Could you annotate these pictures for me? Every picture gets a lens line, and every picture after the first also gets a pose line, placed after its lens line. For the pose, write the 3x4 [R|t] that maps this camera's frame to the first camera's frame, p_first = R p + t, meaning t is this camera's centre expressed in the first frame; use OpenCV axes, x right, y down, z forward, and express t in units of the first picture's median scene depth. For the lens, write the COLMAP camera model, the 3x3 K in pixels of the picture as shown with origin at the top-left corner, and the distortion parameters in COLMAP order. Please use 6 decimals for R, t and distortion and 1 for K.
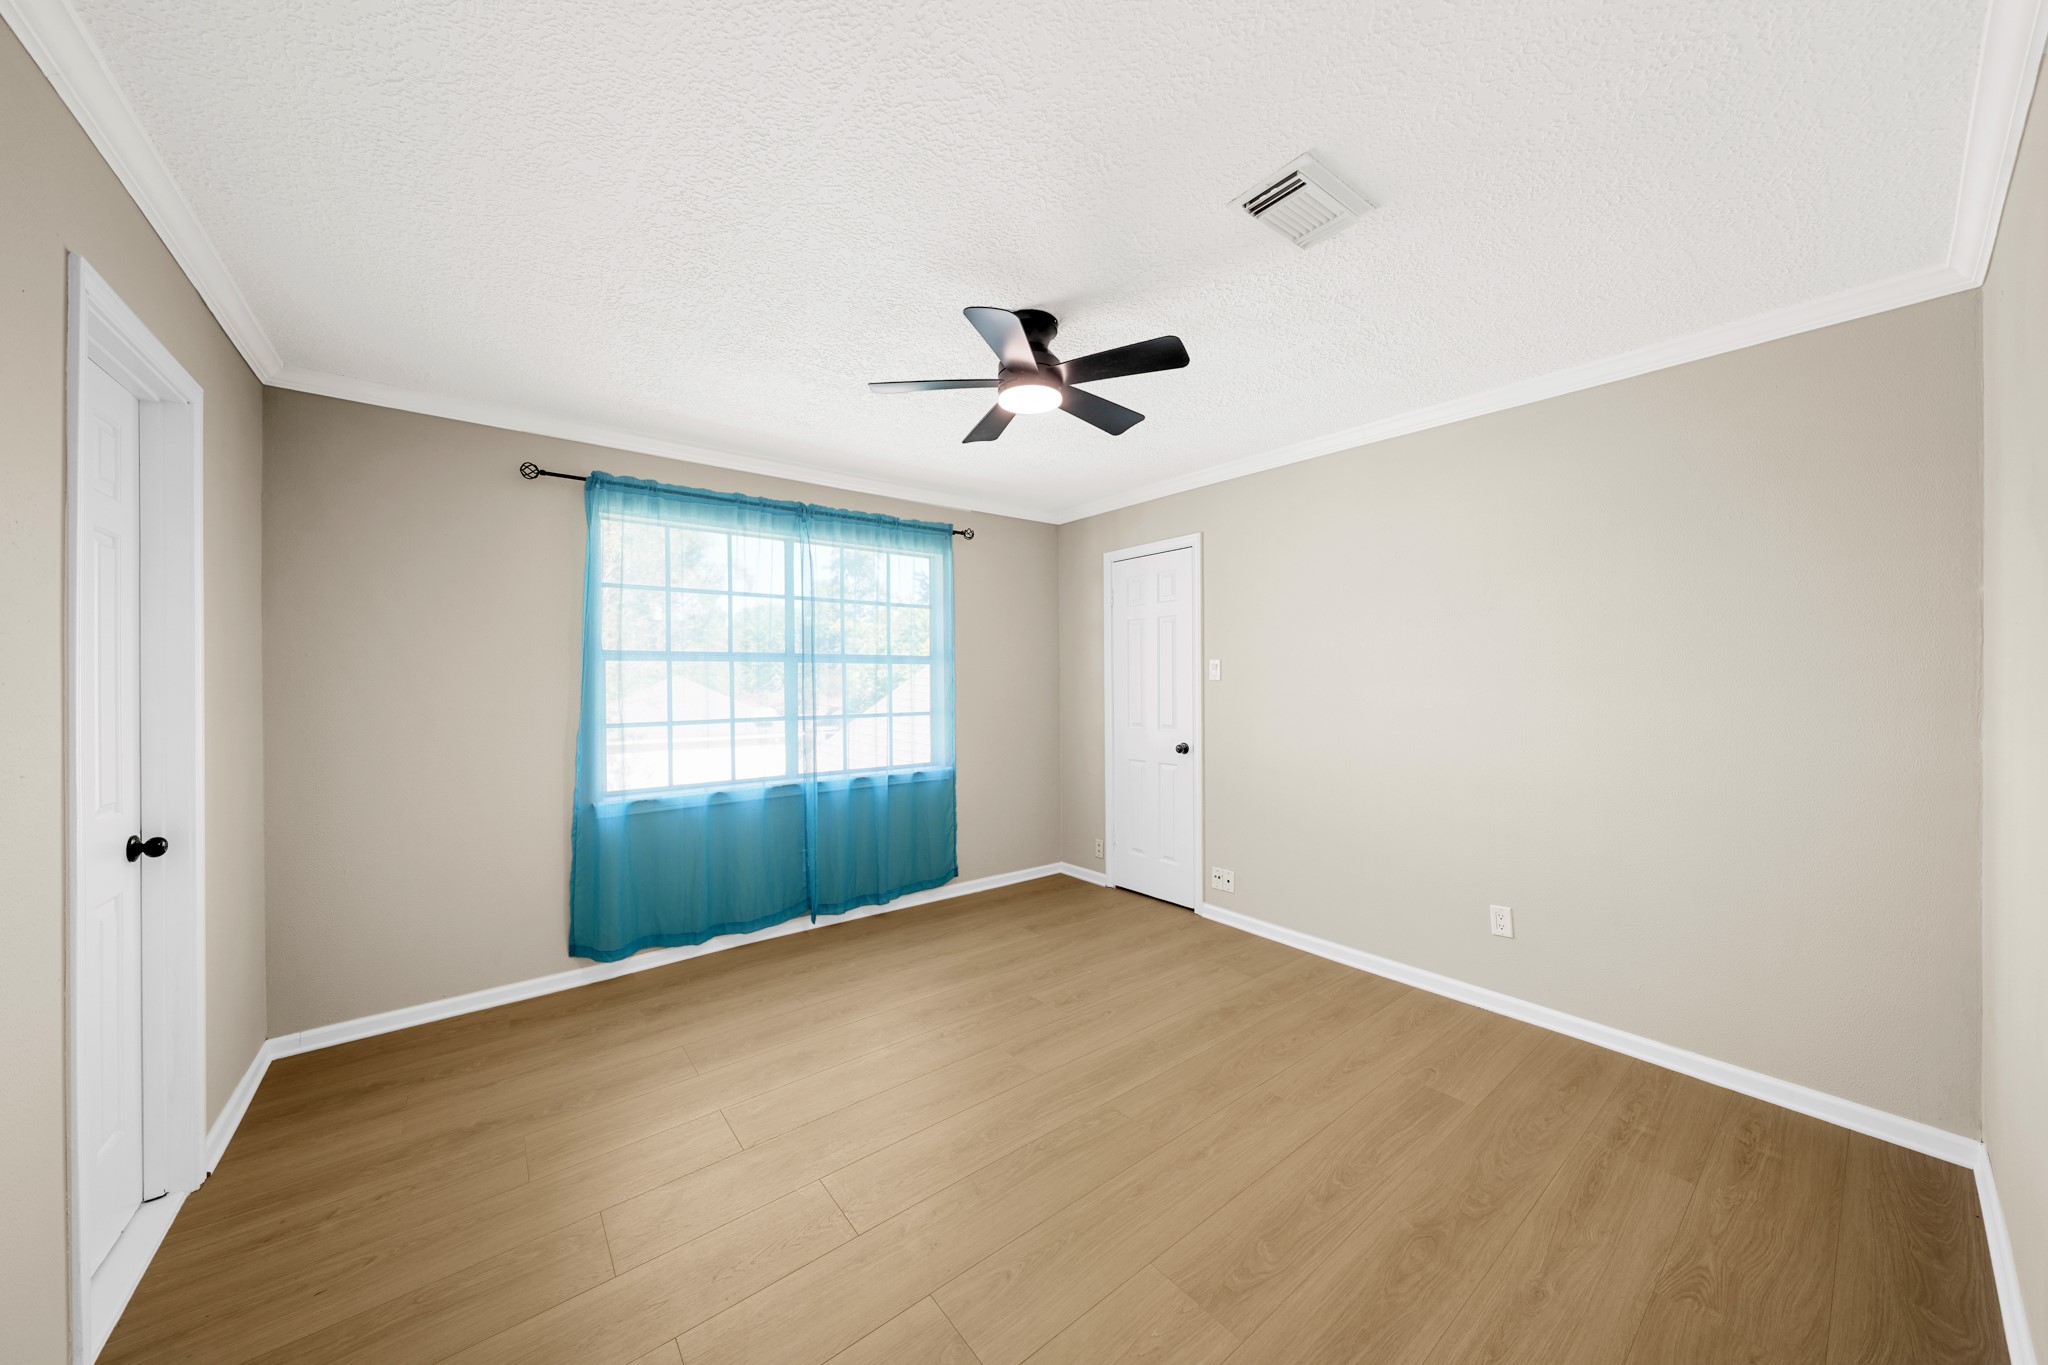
lens RADIAL K [[692.5, 0, 1024.4], [0, 692.5, 678.2], [0, 0, 1]] dist [-0.002126, -0.000101]
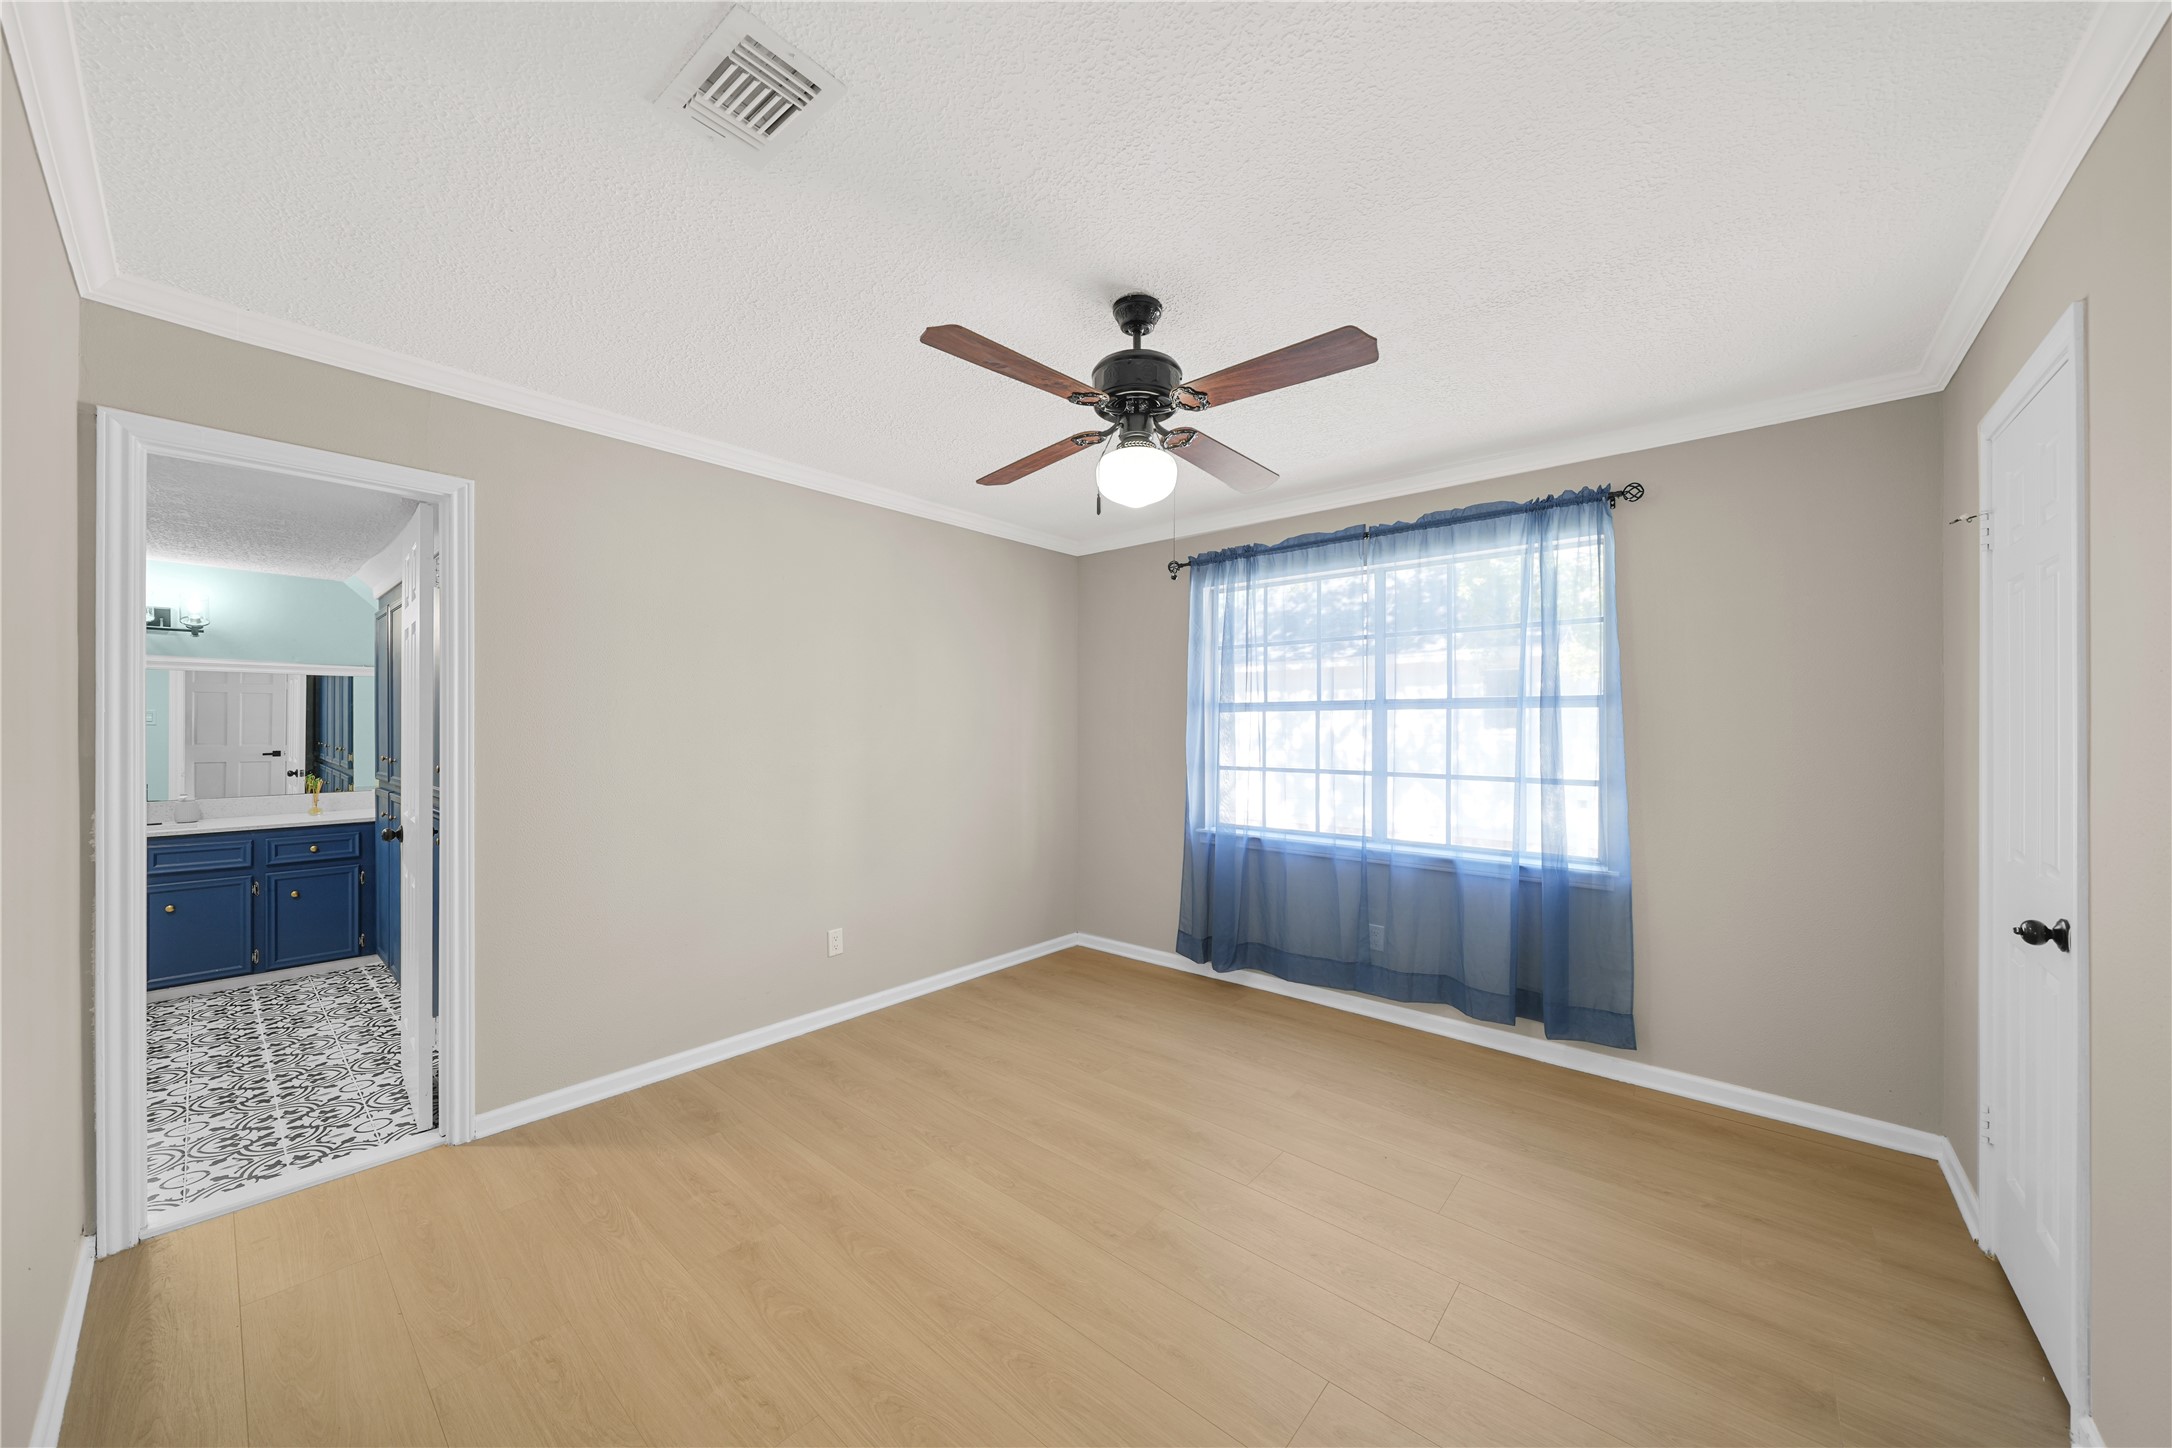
lens RADIAL K [[779.9, 0, 1079.0], [0, 779.9, 730.4], [0, 0, 1]] dist [0.002323, 0.000192]
pose [[0.182952, 0.007922, -0.983090, 0.622384], [-0.002925, 0.999967, 0.007513, -0.003567], [0.983117, 0.001501, 0.182969, 0.493068]]
